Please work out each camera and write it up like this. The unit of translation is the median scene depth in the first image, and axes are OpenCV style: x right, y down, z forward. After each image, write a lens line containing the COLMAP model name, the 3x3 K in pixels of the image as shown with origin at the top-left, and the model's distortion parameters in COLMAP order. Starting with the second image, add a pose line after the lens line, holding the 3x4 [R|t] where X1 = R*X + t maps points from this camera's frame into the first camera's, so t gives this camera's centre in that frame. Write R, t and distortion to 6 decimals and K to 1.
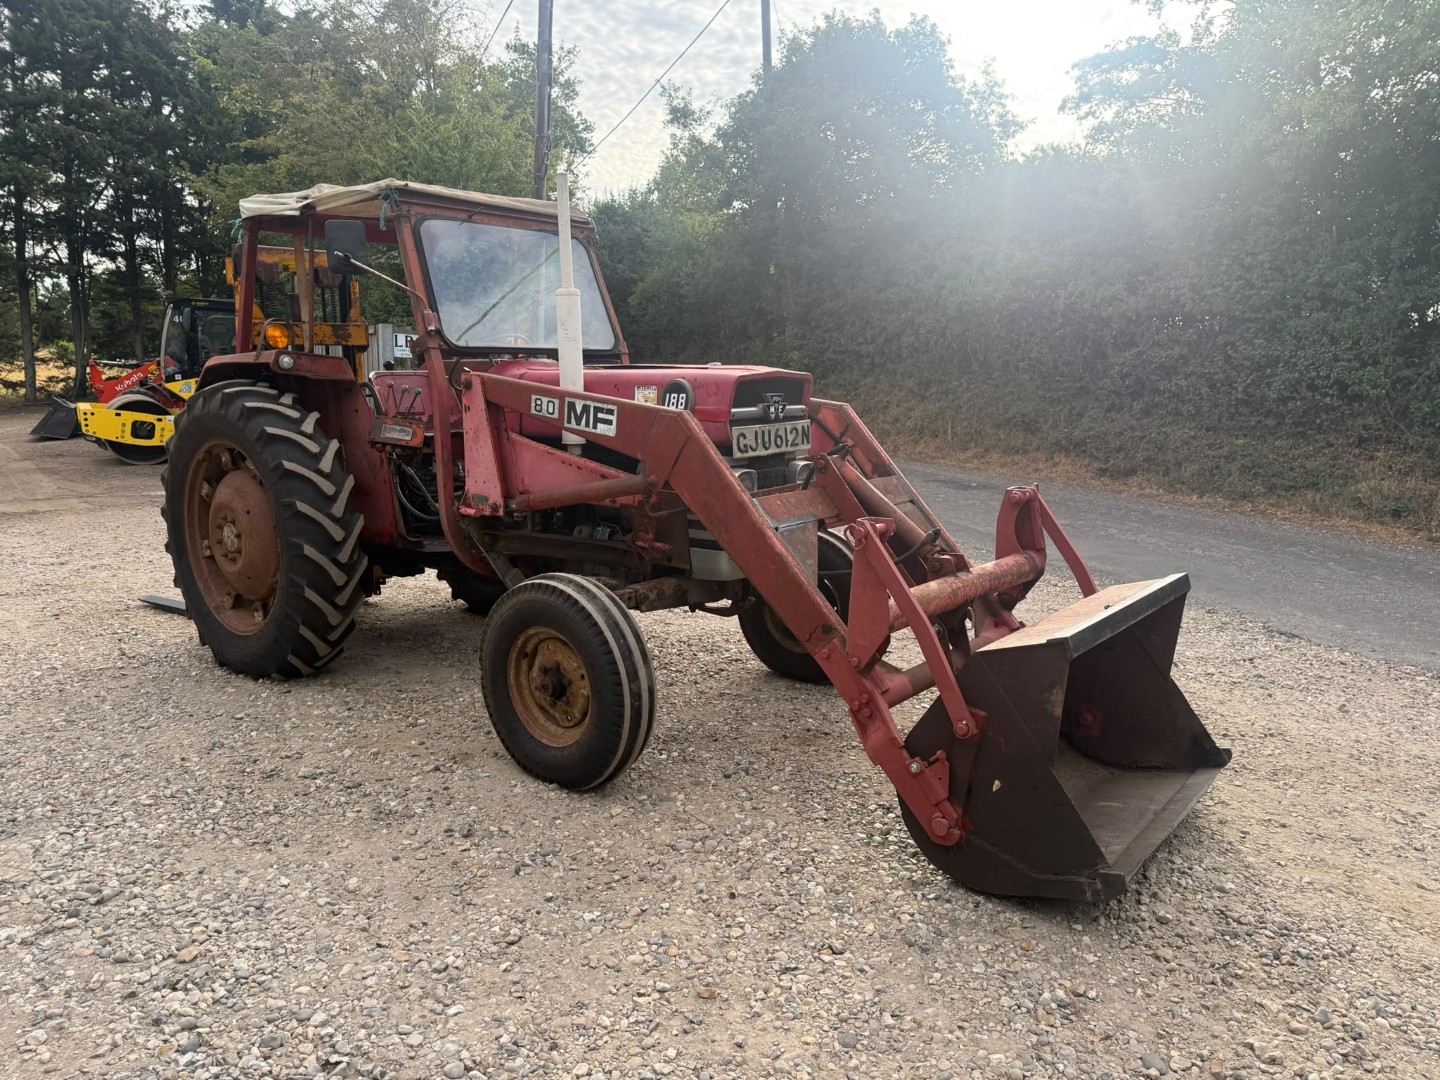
lens RADIAL K [[1031.5, 0, 717.0], [0, 1031.5, 544.3], [0, 0, 1]] dist [0.067079, -0.065950]
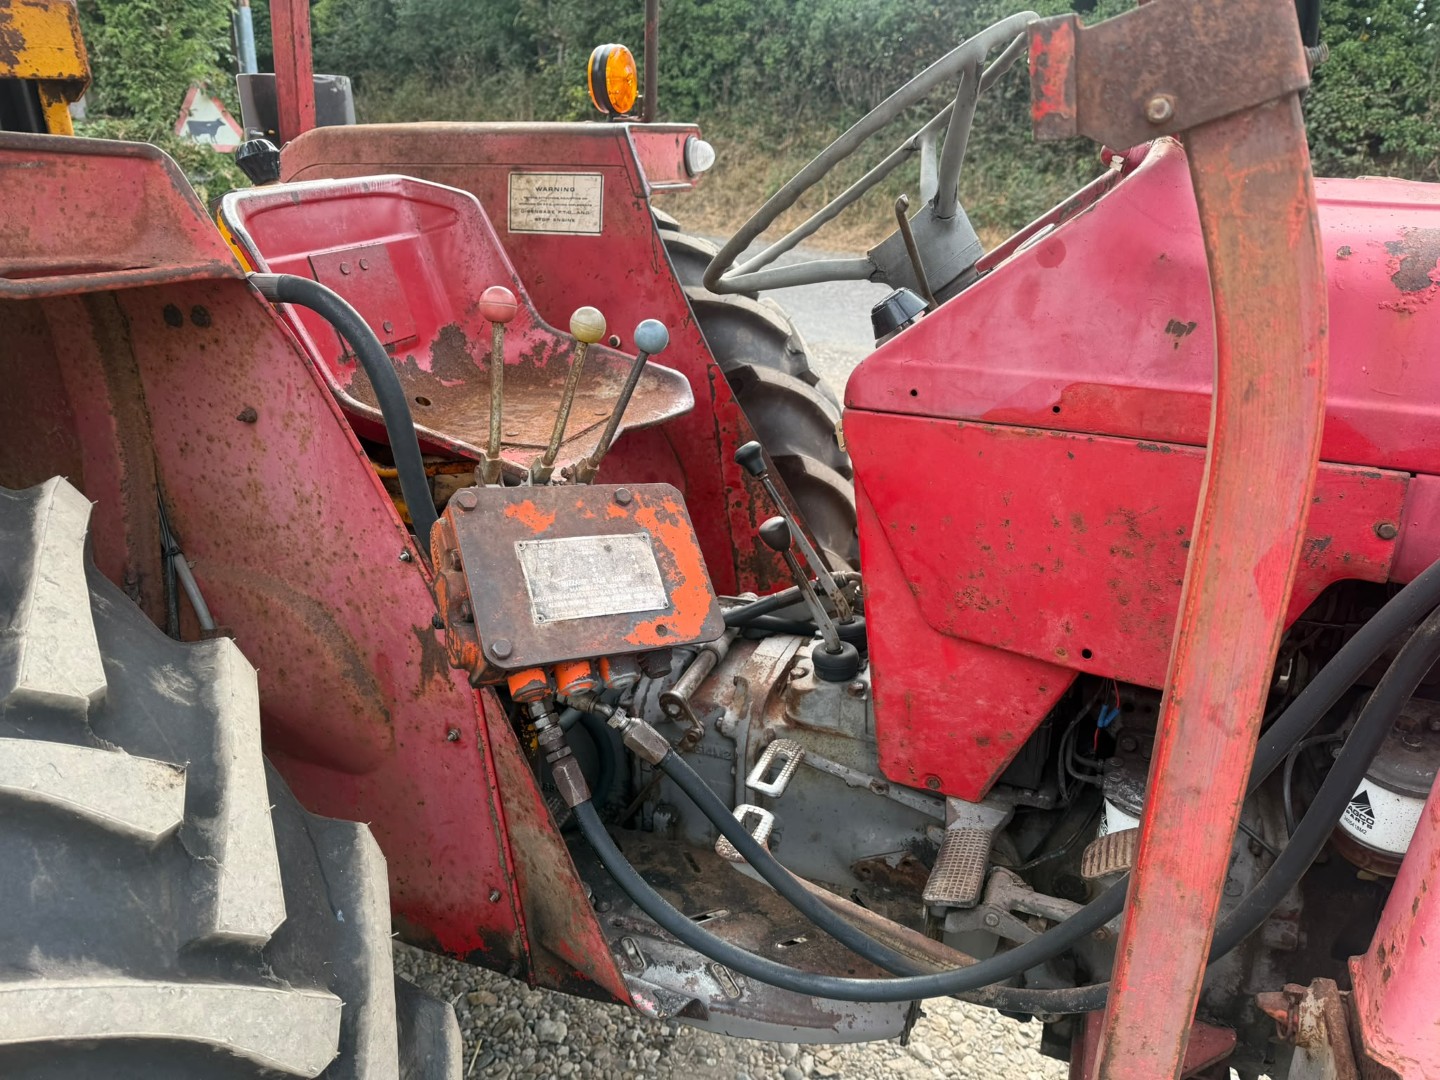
lens RADIAL K [[1031.5, 0, 717.0], [0, 1031.5, 544.3], [0, 0, 1]] dist [0.067079, -0.065950]
pose [[0.958954, -0.107244, 0.262499, -0.307202], [0.044638, 0.971274, 0.233742, -0.143475], [-0.280025, -0.212430, 0.936194, 0.761288]]
